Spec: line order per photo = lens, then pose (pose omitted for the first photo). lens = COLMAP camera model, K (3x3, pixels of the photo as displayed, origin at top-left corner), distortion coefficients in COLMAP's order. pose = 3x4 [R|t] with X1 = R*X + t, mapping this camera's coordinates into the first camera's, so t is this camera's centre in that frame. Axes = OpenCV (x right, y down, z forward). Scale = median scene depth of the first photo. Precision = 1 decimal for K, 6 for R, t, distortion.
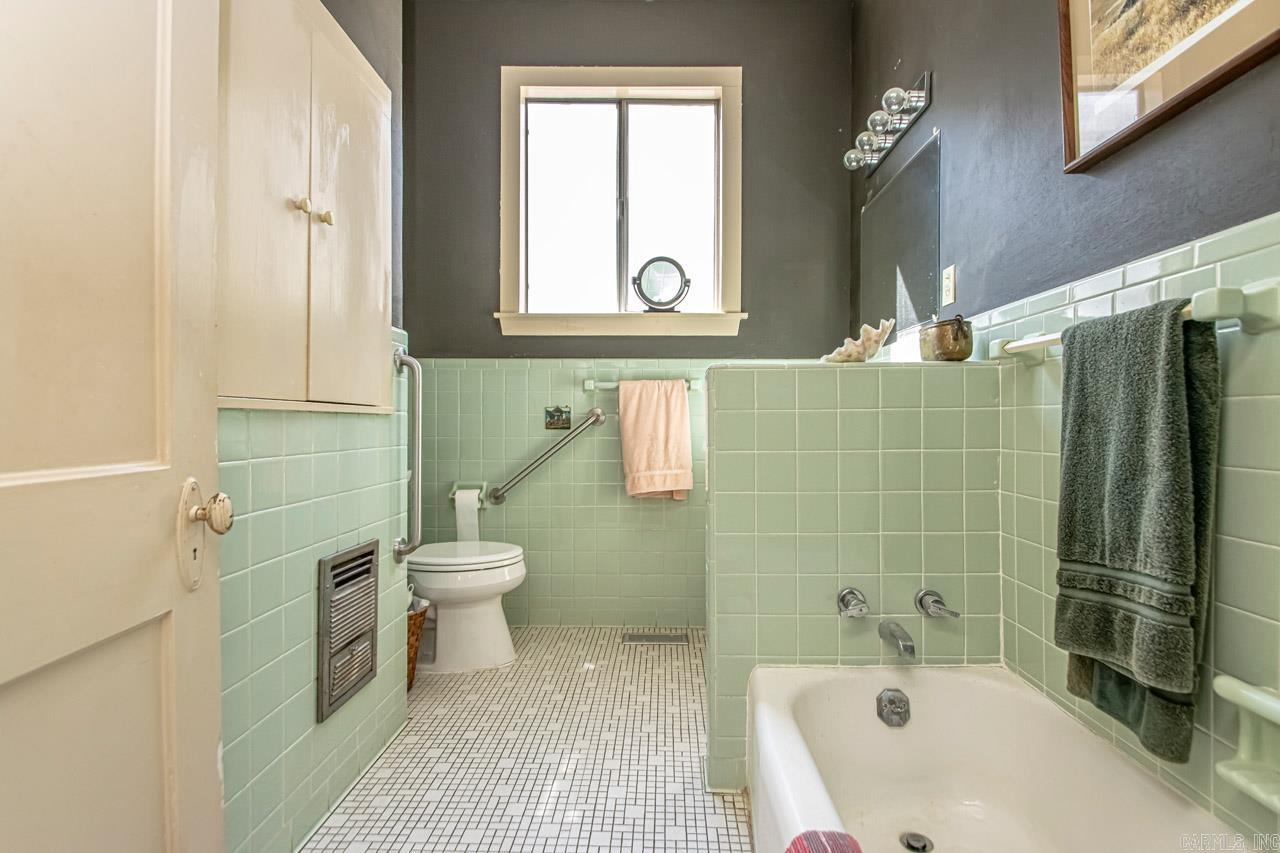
lens RADIAL K [[594.5, 0, 652.8], [0, 594.5, 427.5], [0, 0, 1]] dist [0.022468, -0.019966]
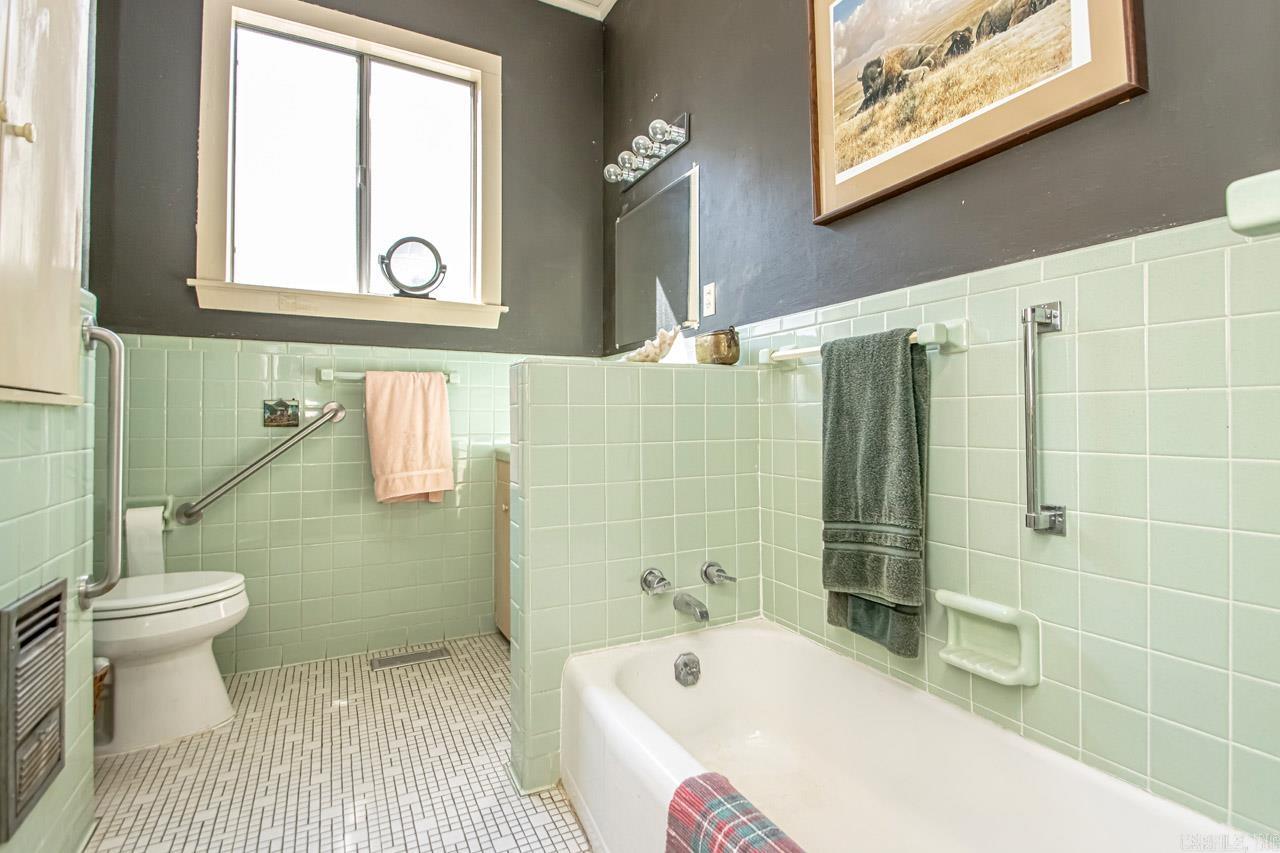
lens RADIAL K [[616.9, 0, 647.2], [0, 616.9, 413.2], [0, 0, 1]] dist [0.023896, -0.021825]
pose [[0.879756, 0.002964, 0.475417, -0.207224], [0.006736, 0.999802, -0.018698, 0.006049], [-0.475379, 0.019652, 0.879562, -0.000073]]
